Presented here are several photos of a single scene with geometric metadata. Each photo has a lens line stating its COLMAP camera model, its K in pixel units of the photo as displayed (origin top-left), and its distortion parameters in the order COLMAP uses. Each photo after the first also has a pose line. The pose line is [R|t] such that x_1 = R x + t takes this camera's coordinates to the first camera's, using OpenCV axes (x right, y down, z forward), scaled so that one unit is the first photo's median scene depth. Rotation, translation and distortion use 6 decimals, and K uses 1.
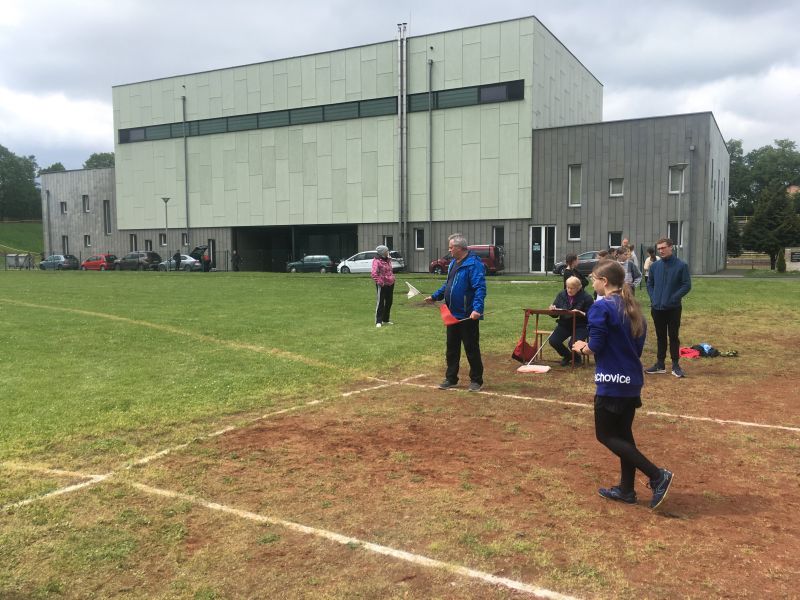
lens RADIAL K [[743.5, 0, 411.5], [0, 743.5, 298.7], [0, 0, 1]] dist [0.089266, -0.155946]
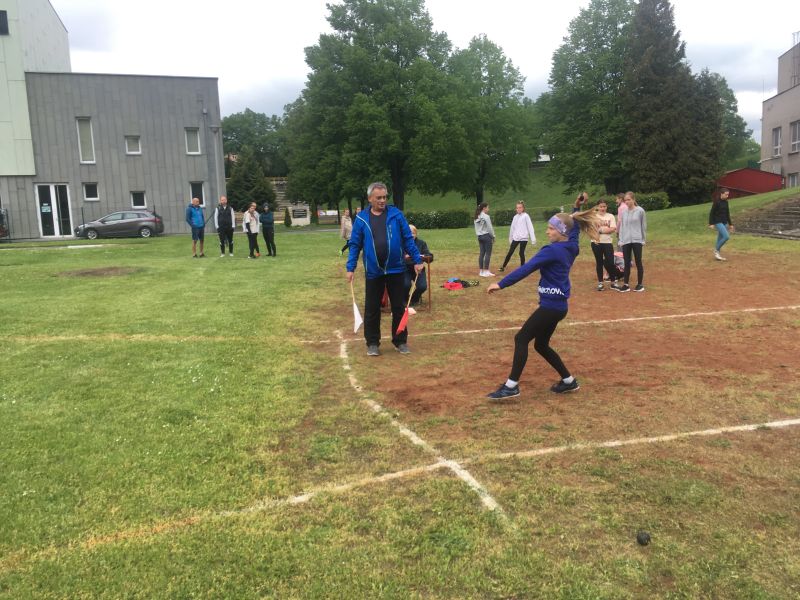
lens RADIAL K [[720.6, 0, 414.6], [0, 720.6, 301.8], [0, 0, 1]] dist [0.088098, -0.105791]
pose [[0.658876, -0.112562, 0.743783, -0.204310], [0.071817, 0.993638, 0.086755, -0.002959], [-0.748816, -0.003744, 0.662768, 0.098905]]
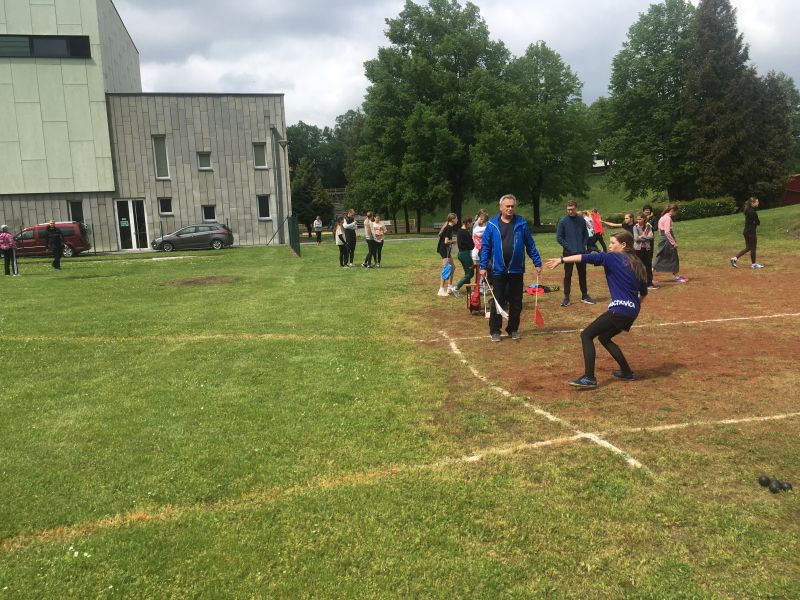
lens RADIAL K [[743.5, 0, 411.5], [0, 743.5, 298.7], [0, 0, 1]] dist [0.089266, -0.155946]
pose [[0.703336, -0.102673, 0.703404, -0.247629], [0.083639, 0.994594, 0.061546, -0.003337], [-0.705920, 0.015544, 0.708121, 0.094818]]
